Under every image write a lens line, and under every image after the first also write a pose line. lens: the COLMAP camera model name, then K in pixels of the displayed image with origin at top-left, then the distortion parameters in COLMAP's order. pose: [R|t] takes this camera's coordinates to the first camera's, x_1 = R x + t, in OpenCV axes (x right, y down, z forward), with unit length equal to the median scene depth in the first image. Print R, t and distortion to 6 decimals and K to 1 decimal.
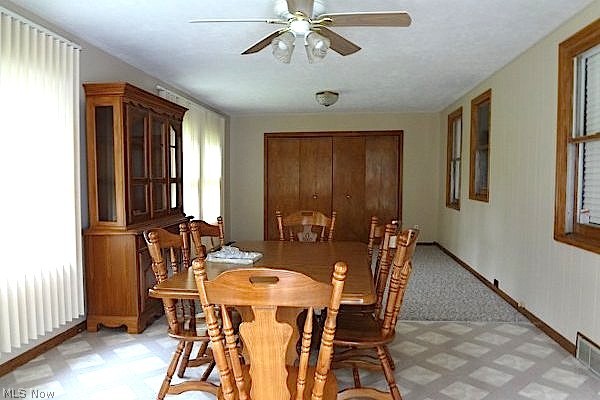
lens RADIAL K [[453.4, 0, 306.7], [0, 453.4, 200.2], [0, 0, 1]] dist [0.002814, 0.000766]
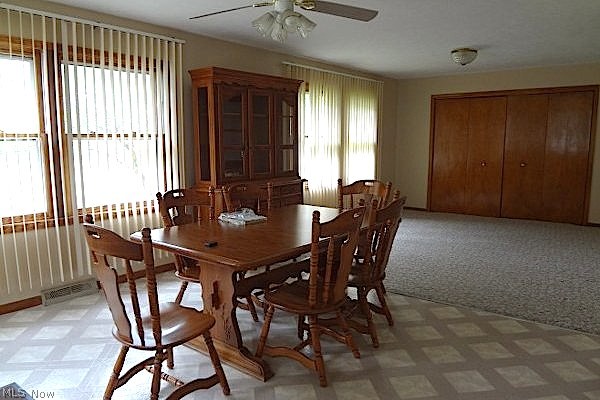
lens RADIAL K [[445.7, 0, 300.0], [0, 445.7, 200.0], [0, 0, 1]] dist [-0.031821, -0.000150]
pose [[0.847998, 0.075528, -0.524591, 0.385983], [-0.027642, 0.994750, 0.098536, -0.025948], [0.529279, -0.069057, 0.845633, 0.088186]]
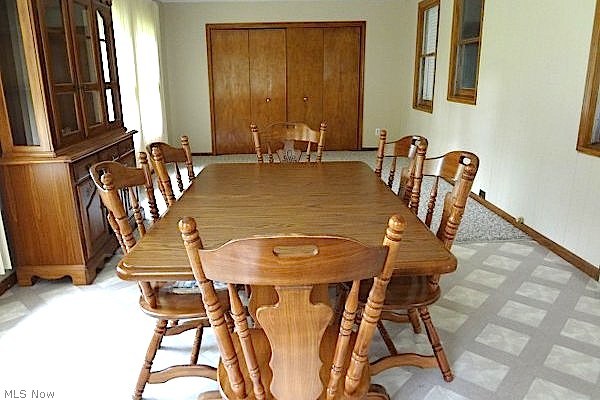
lens RADIAL K [[450.8, 0, 300.1], [0, 450.8, 192.9], [0, 0, 1]] dist [-0.000571, 0.003454]
pose [[0.990758, -0.044856, 0.128011, -0.087921], [0.017553, 0.978201, 0.206917, -0.020845], [-0.134502, -0.202758, 0.969948, 0.196166]]
